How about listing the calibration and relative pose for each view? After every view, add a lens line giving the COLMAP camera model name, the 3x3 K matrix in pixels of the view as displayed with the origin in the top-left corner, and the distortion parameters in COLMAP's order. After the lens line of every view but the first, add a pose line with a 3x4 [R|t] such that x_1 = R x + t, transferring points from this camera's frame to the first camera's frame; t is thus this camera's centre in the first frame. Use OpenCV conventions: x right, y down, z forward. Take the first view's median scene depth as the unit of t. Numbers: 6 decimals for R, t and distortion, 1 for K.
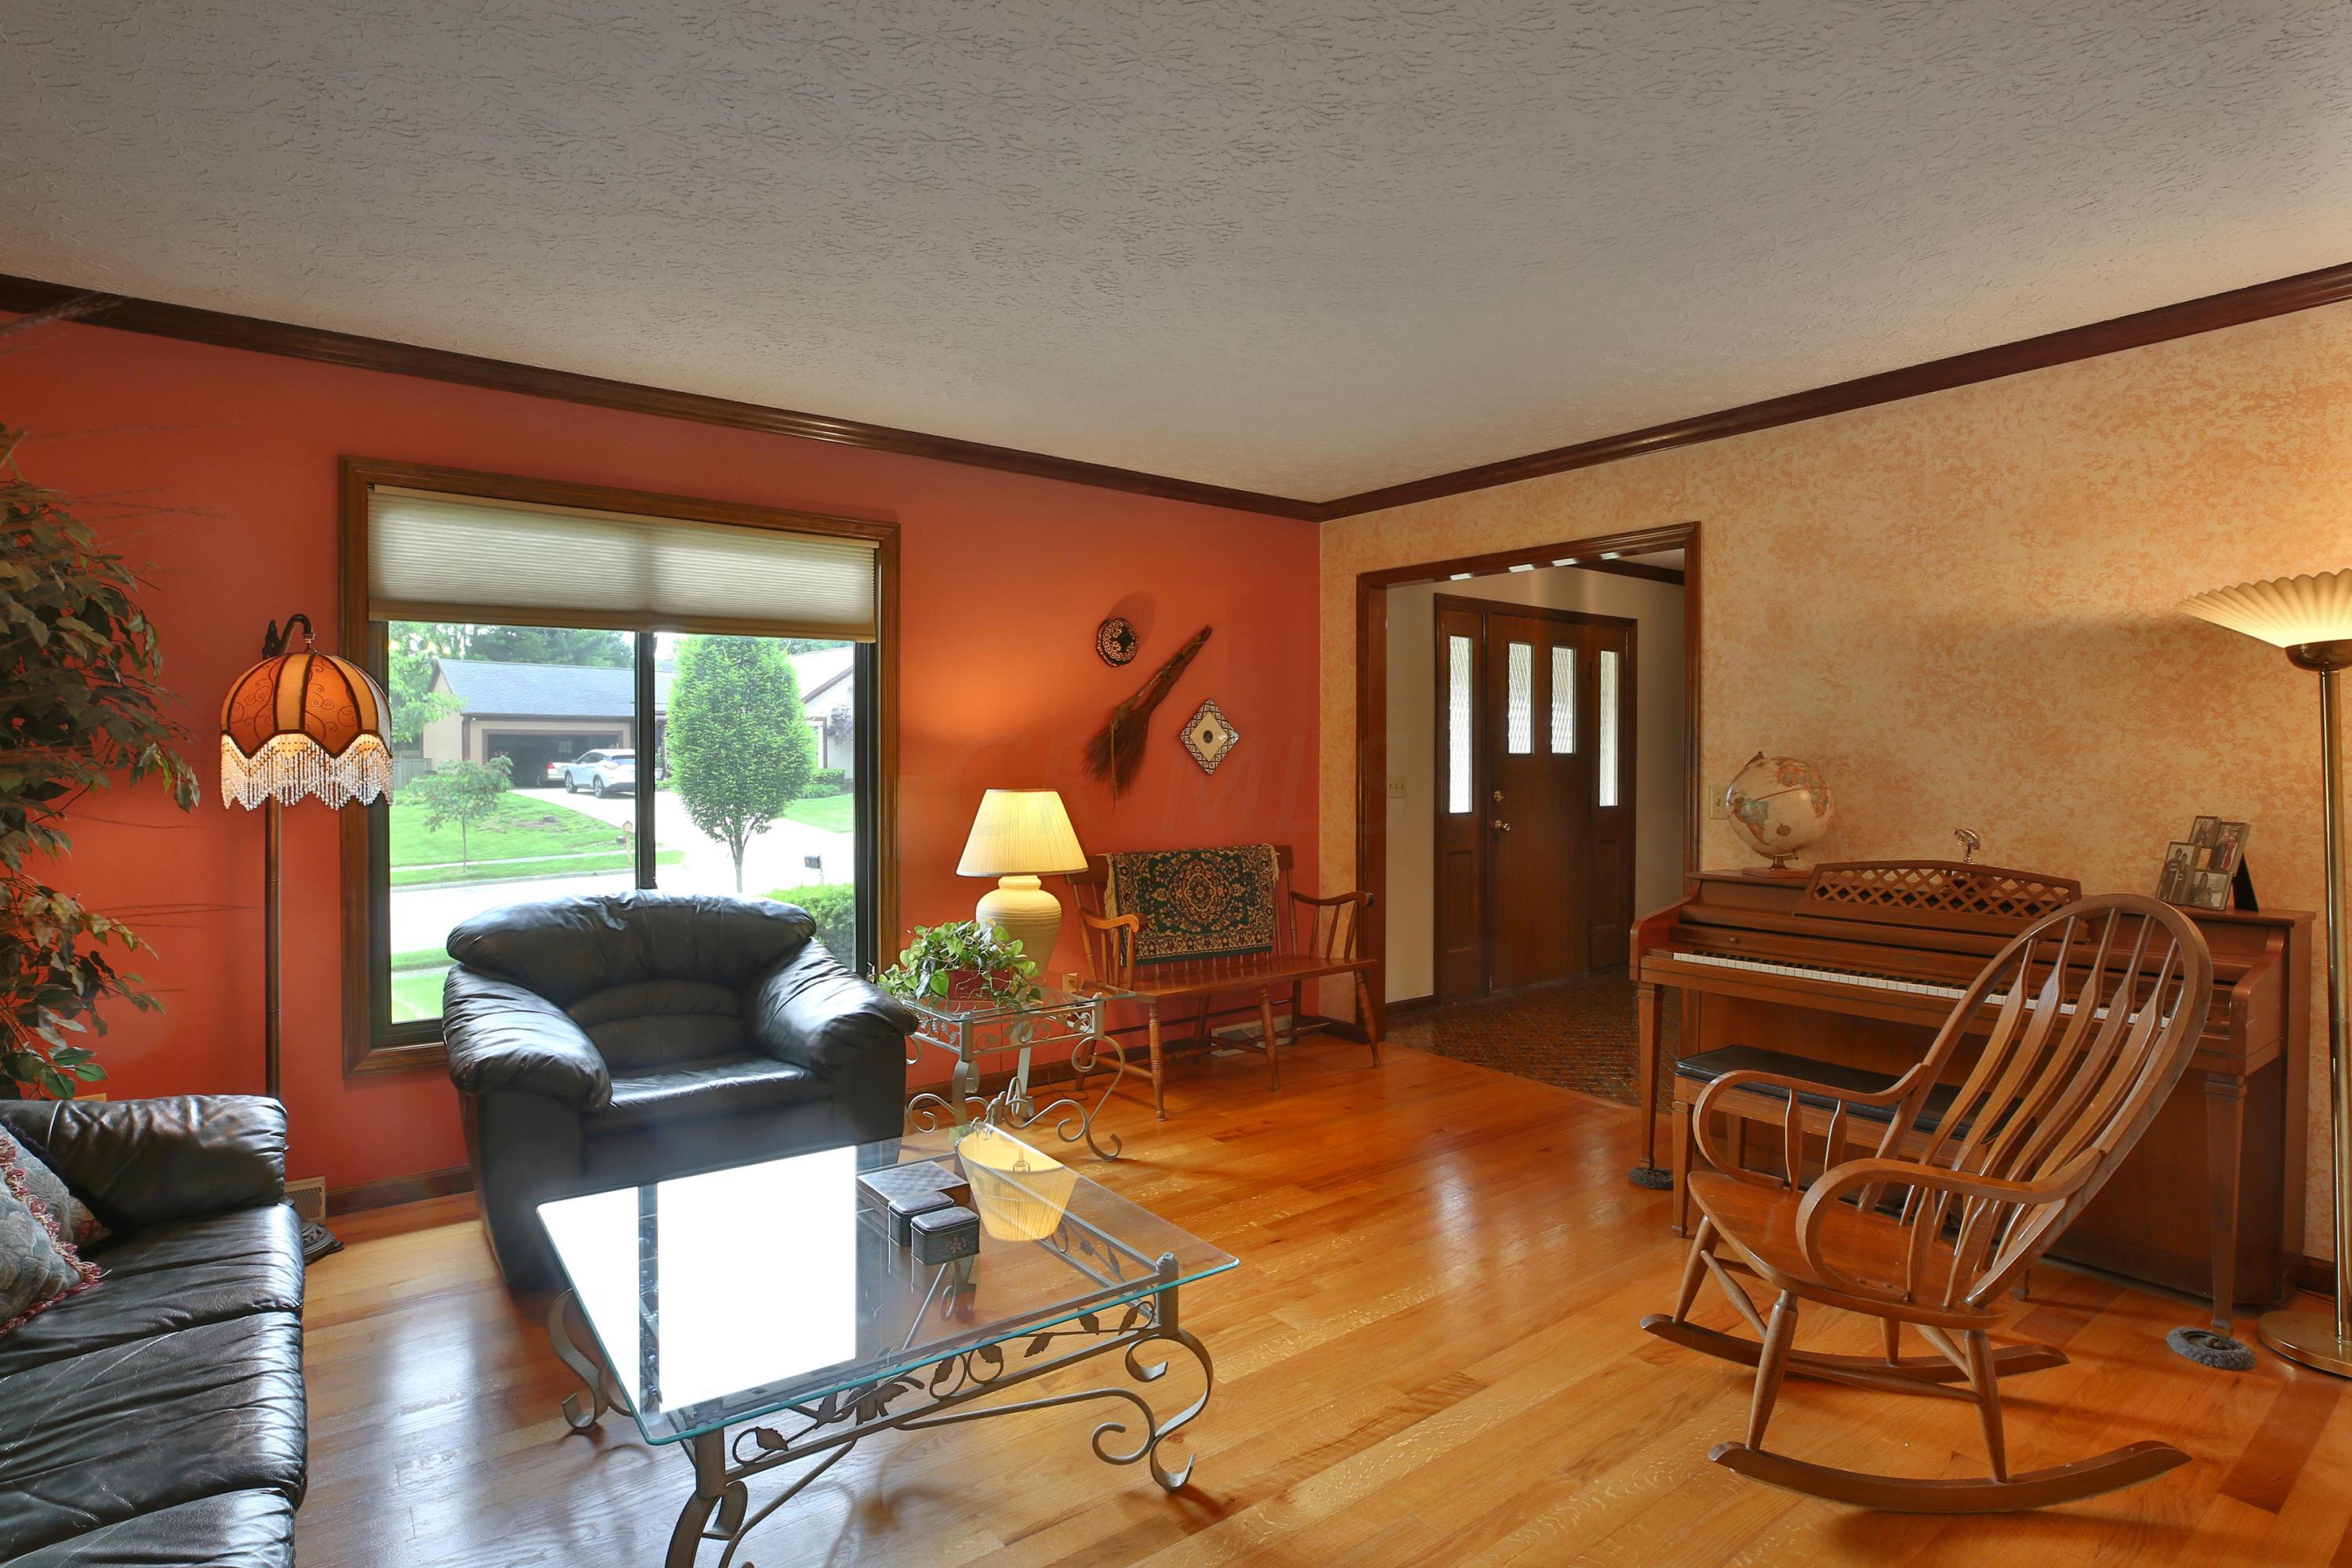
lens RADIAL K [[1200.9, 0, 1169.9], [0, 1200.9, 783.9], [0, 0, 1]] dist [-0.048118, 0.013698]
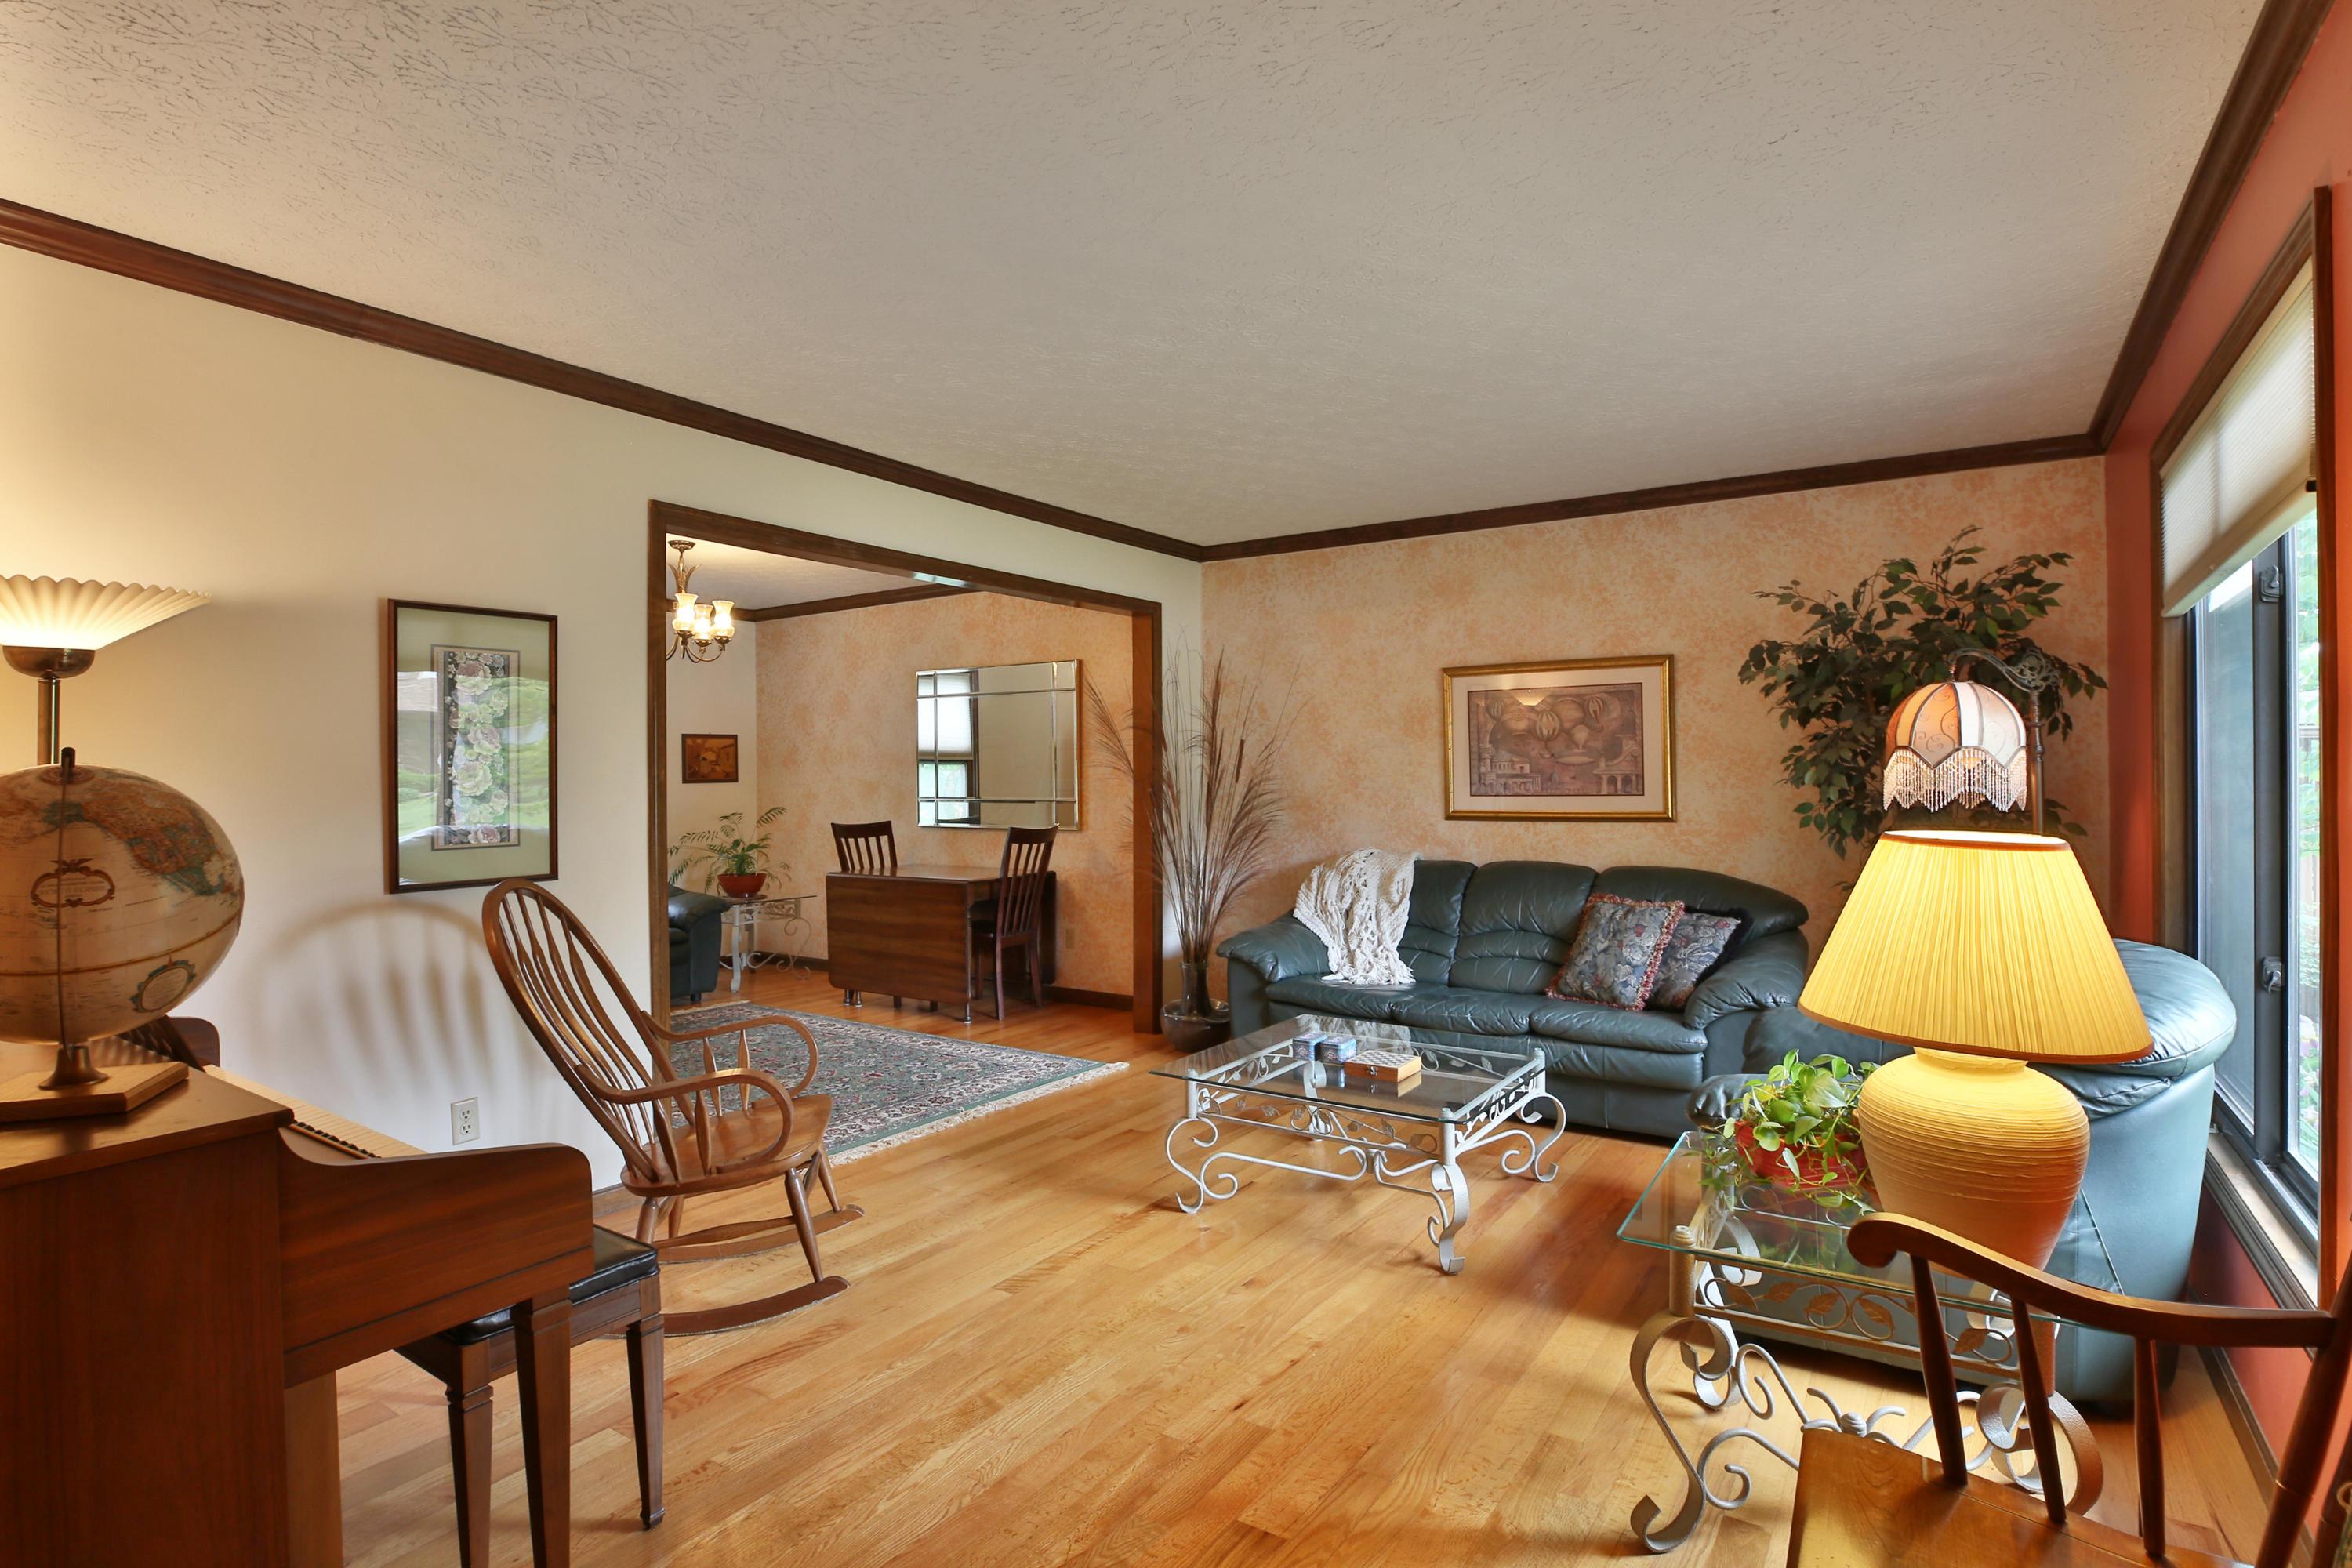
lens RADIAL K [[1172.6, 0, 1176.7], [0, 1172.6, 777.7], [0, 0, 1]] dist [-0.052041, 0.000188]
pose [[-0.942481, 0.003445, -0.334241, 0.332869], [-0.001751, 0.999882, 0.015244, -0.023258], [0.334254, 0.014953, -0.942364, 1.506649]]
